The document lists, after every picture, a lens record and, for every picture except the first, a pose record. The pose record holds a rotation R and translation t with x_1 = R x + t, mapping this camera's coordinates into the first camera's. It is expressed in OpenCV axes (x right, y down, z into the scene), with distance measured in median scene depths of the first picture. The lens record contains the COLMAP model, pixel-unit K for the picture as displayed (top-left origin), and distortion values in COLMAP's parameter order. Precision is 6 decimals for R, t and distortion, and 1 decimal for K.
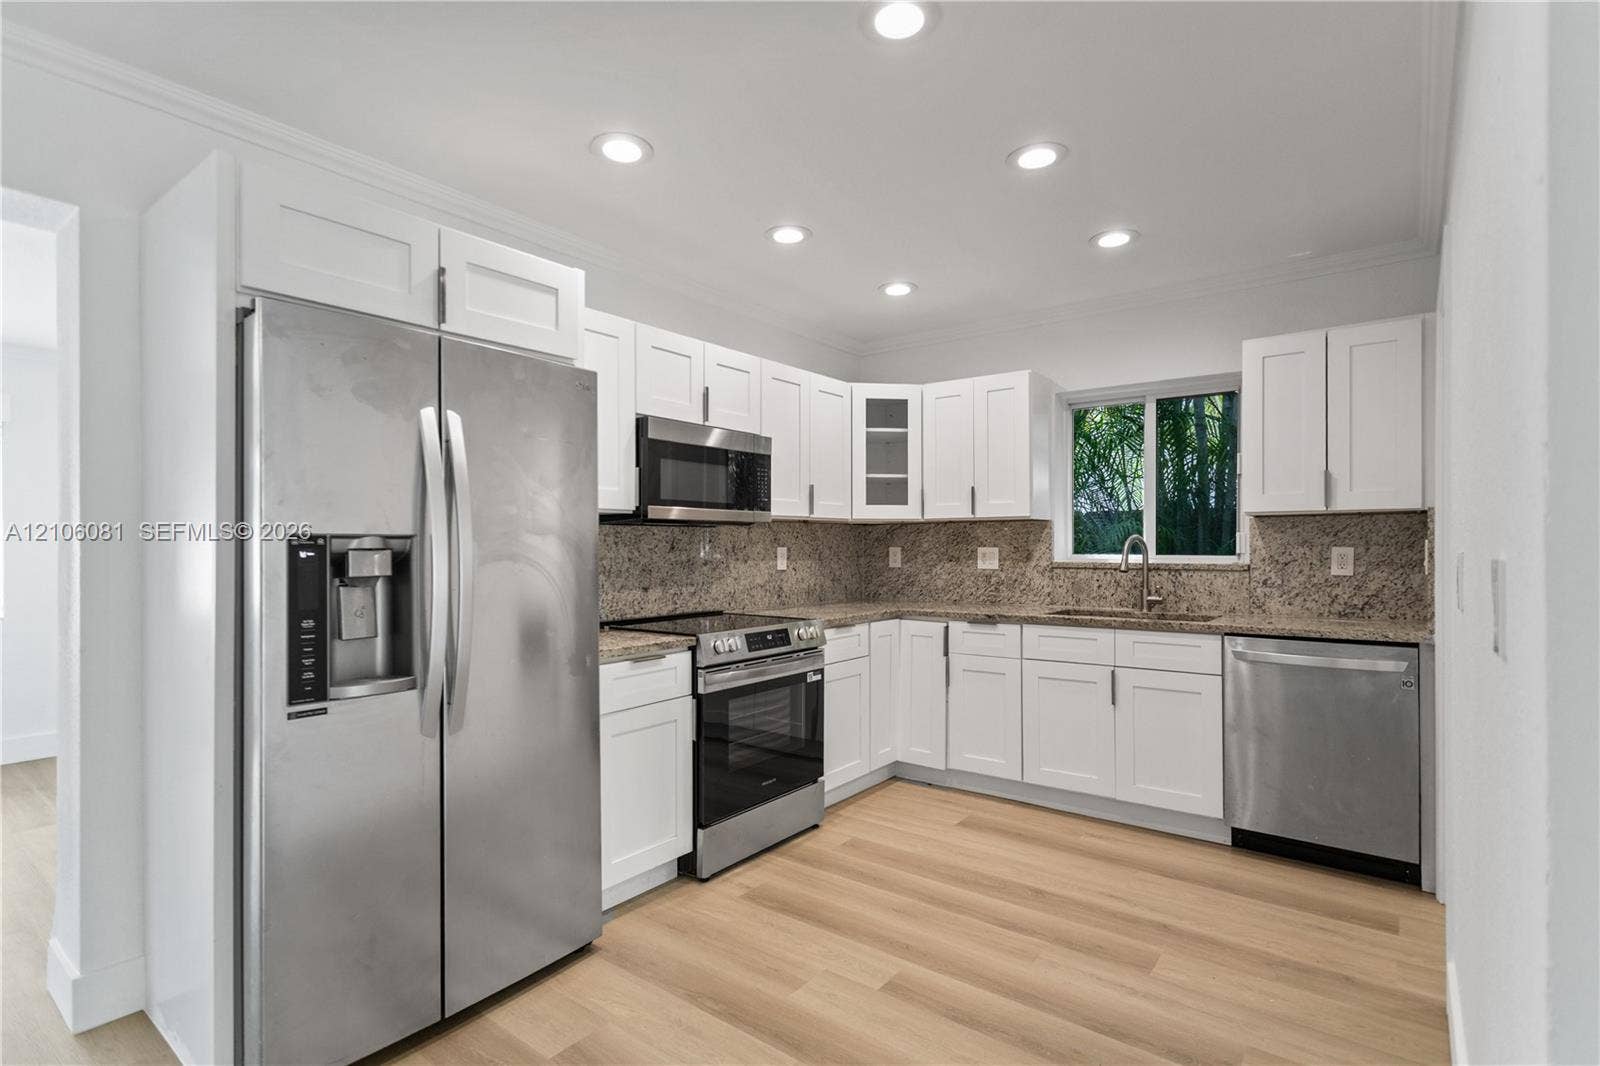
lens RADIAL K [[789.3, 0, 800.0], [0, 789.3, 533.0], [0, 0, 1]] dist [0.004449, 0.000769]
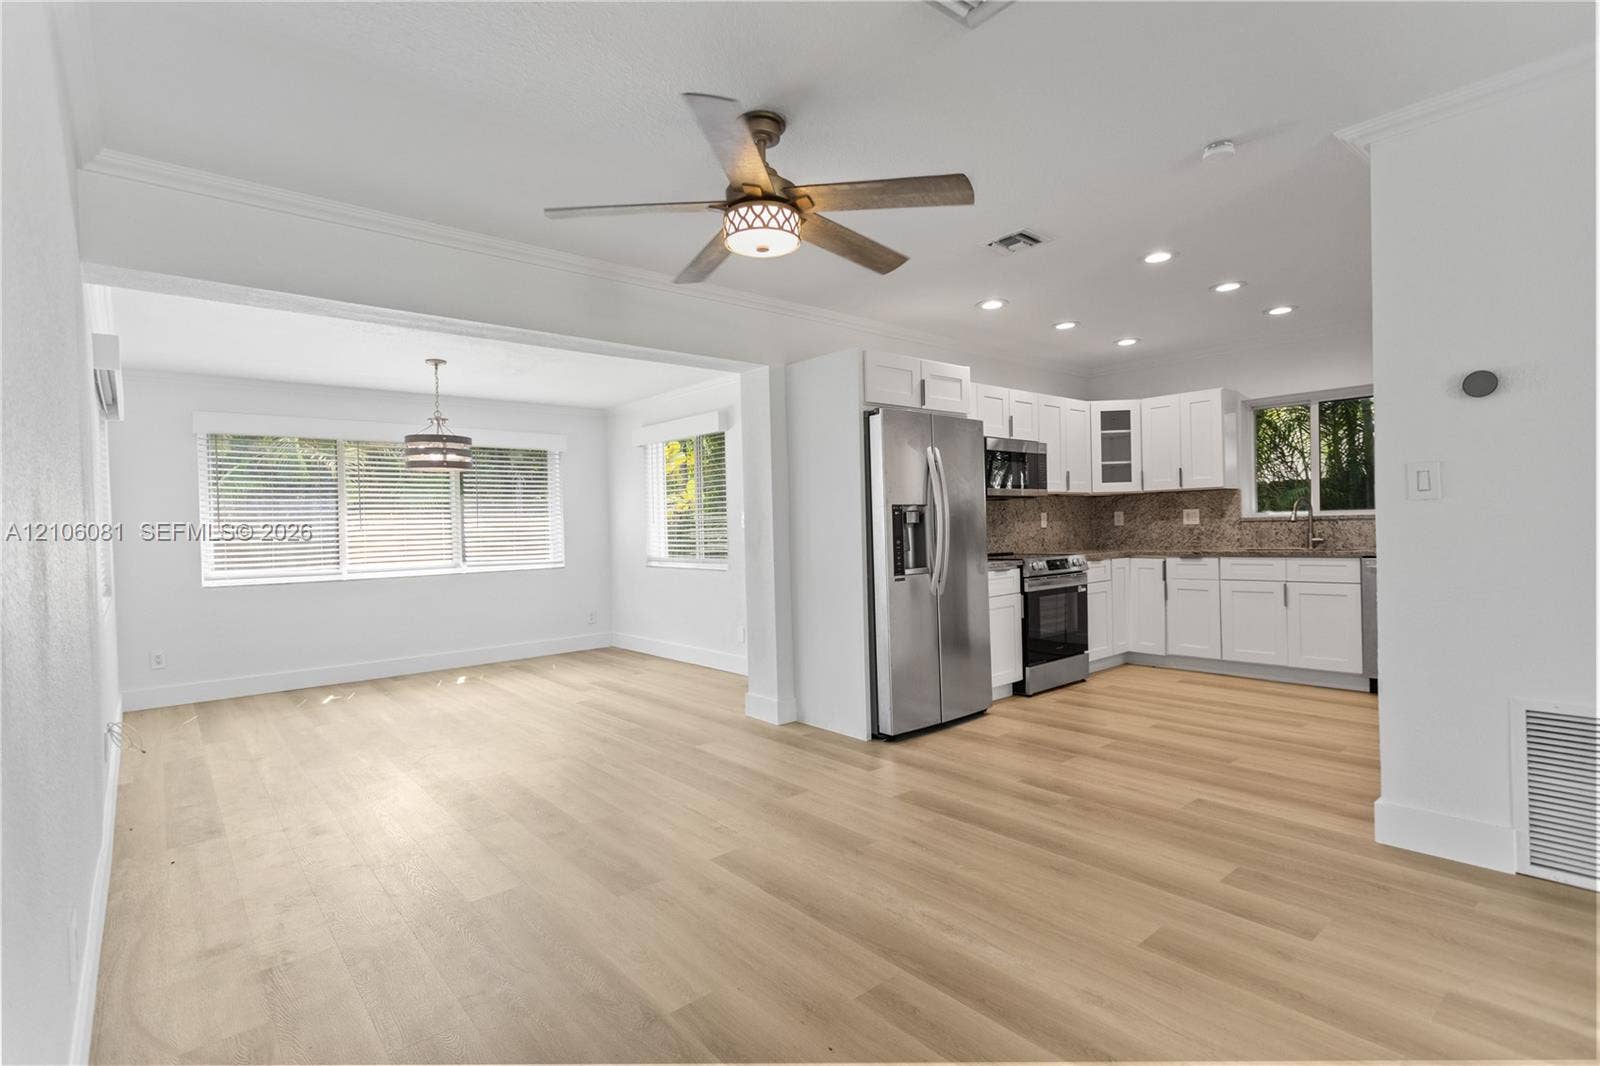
lens RADIAL K [[770.2, 0, 795.6], [0, 770.2, 530.1], [0, 0, 1]] dist [0.005014, -0.000033]
pose [[0.977255, -0.022236, -0.210900, -0.199297], [0.026779, 0.999466, 0.018712, 0.012300], [0.210371, -0.023934, 0.977329, -0.614718]]
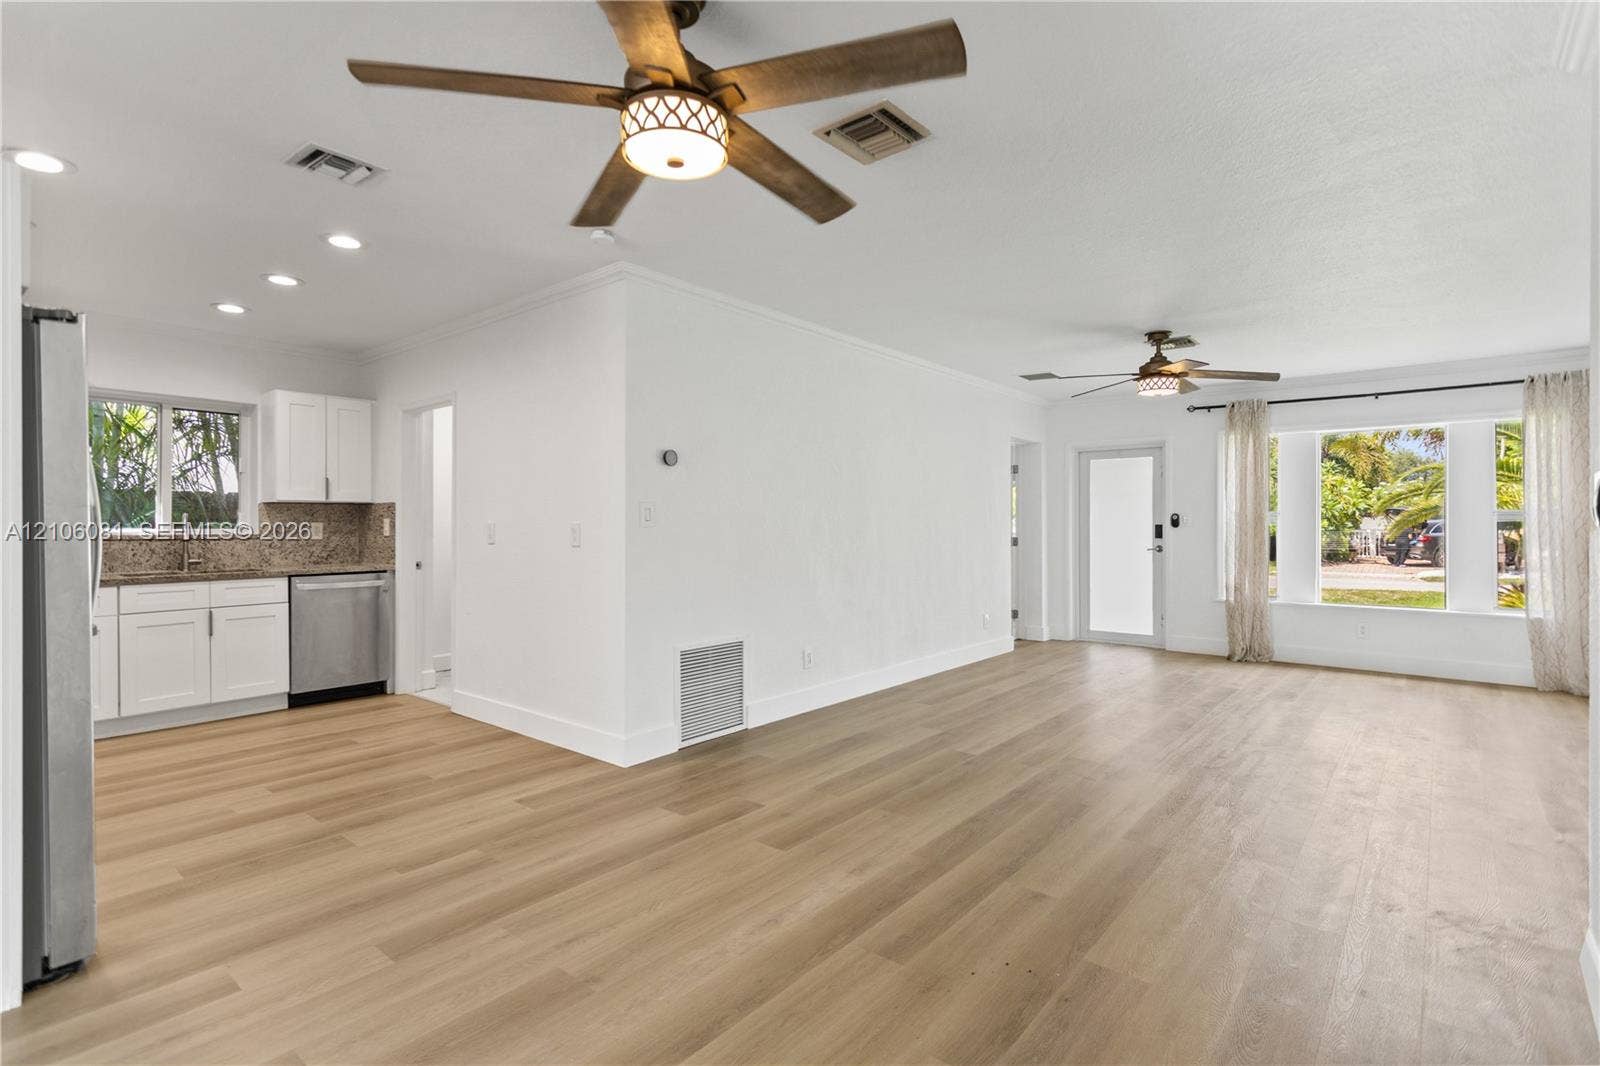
lens RADIAL K [[770.2, 0, 795.6], [0, 770.2, 530.1], [0, 0, 1]] dist [0.005014, -0.000033]
pose [[0.035653, -0.006926, 0.999340, -0.827964], [-0.015076, 0.999858, 0.007467, 0.005384], [-0.999250, -0.015333, 0.035544, -0.070446]]
